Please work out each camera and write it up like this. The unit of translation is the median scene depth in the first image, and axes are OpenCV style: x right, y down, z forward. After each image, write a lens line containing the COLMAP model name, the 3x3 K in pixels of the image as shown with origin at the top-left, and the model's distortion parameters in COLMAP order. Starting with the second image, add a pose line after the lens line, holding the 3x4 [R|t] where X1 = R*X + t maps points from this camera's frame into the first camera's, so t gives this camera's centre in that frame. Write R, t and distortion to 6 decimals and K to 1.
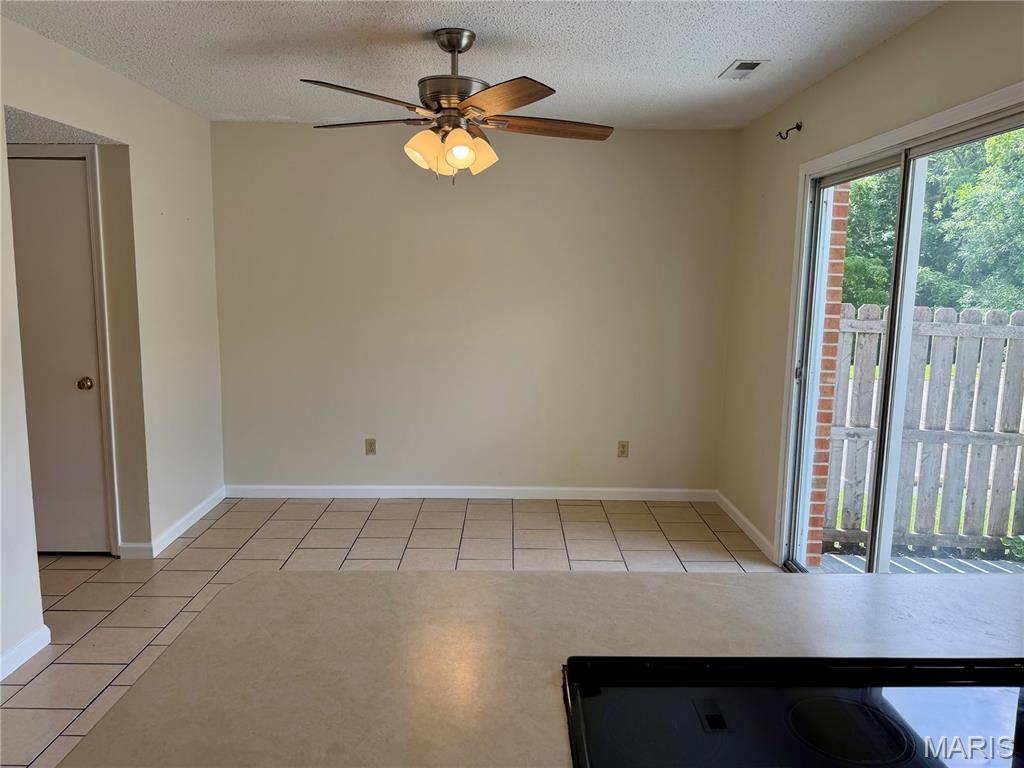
lens RADIAL K [[719.2, 0, 511.7], [0, 719.2, 379.7], [0, 0, 1]] dist [0.055258, -0.081019]
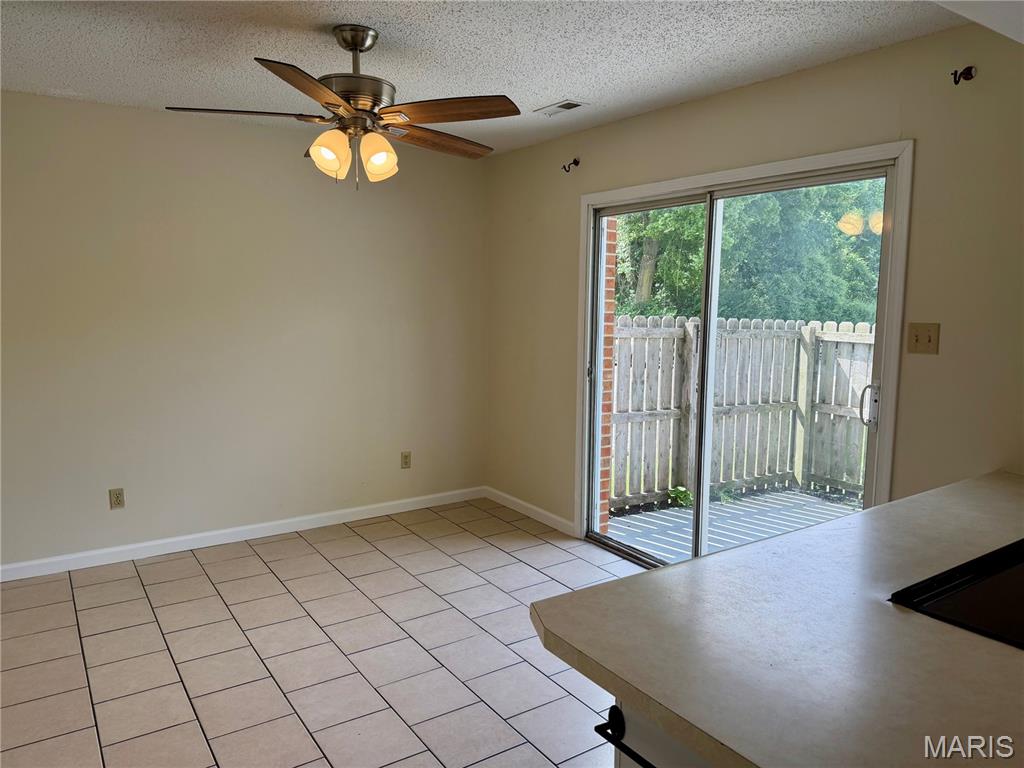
lens RADIAL K [[719.2, 0, 536.3], [0, 719.2, 383.4], [0, 0, 1]] dist [0.055258, -0.081019]
pose [[0.823579, -0.071314, 0.562701, -0.282592], [0.077925, 0.996883, 0.012288, -0.009828], [-0.561824, 0.033728, 0.826569, 0.067752]]
